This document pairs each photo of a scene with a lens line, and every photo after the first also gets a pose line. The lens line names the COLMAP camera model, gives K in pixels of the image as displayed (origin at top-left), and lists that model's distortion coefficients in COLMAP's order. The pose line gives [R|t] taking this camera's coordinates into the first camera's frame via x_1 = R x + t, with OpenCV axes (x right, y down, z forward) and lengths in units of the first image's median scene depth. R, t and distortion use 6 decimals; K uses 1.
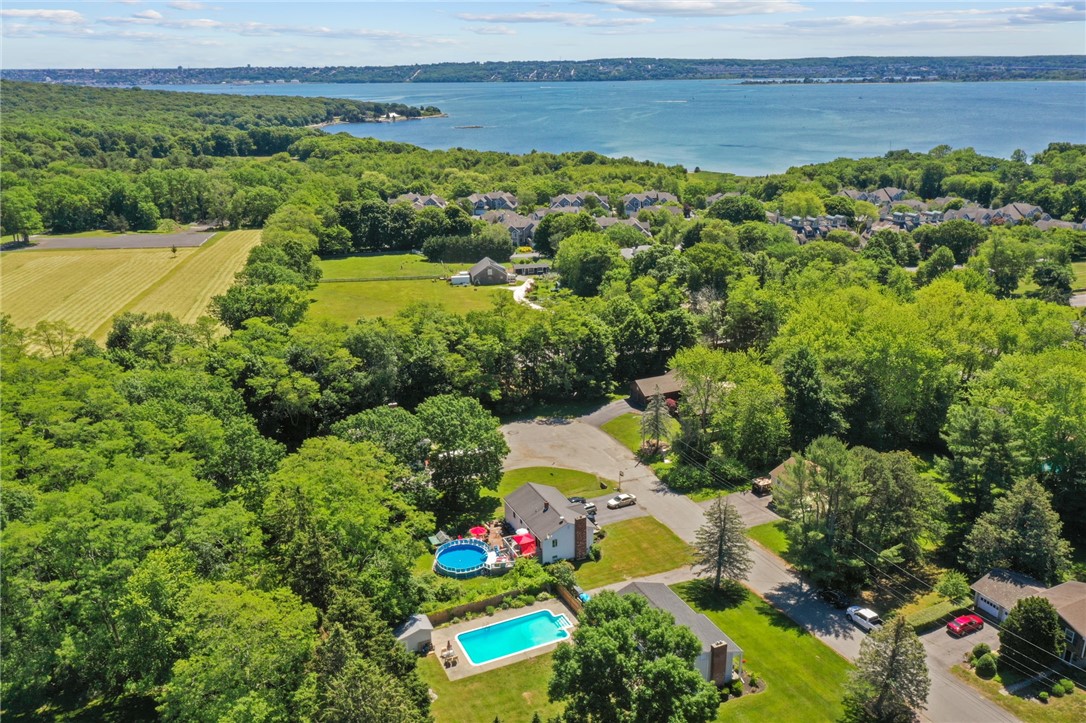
lens RADIAL K [[842.7, 0, 544.3], [0, 842.7, 343.5], [0, 0, 1]] dist [-0.003619, -0.003735]
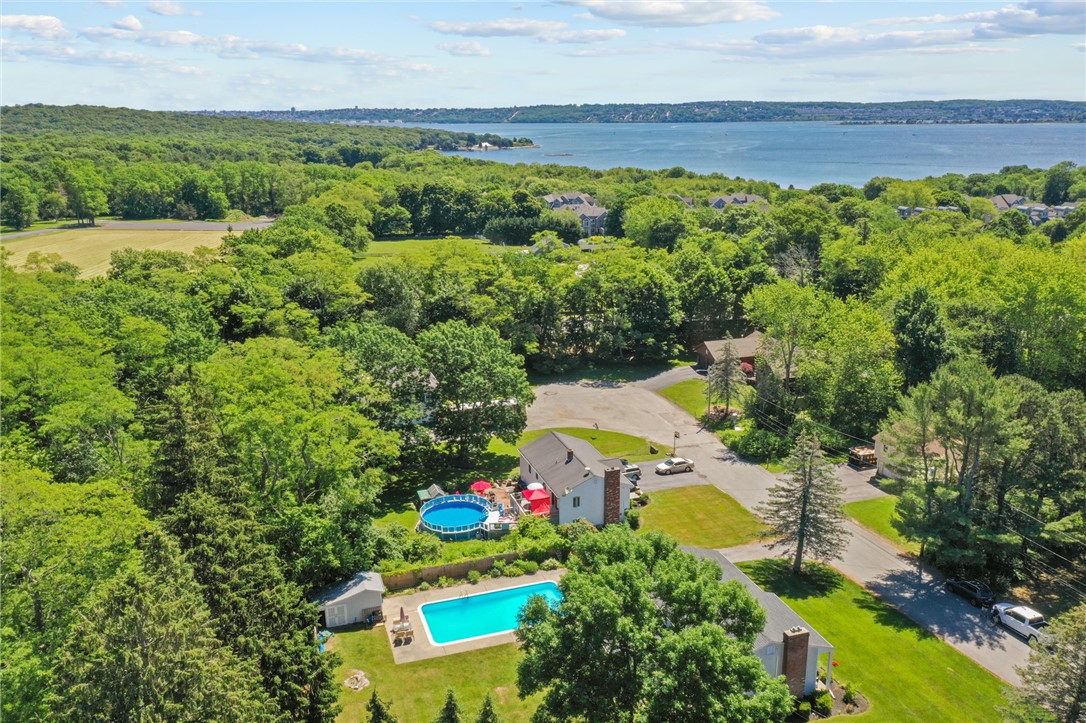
lens RADIAL K [[842.7, 0, 544.3], [0, 842.7, 343.5], [0, 0, 1]] dist [-0.003619, -0.003735]
pose [[0.994145, 0.032823, -0.102946, 0.045771], [-0.037198, 0.998472, -0.040866, 0.104124], [0.101447, 0.044456, 0.993847, 0.201975]]
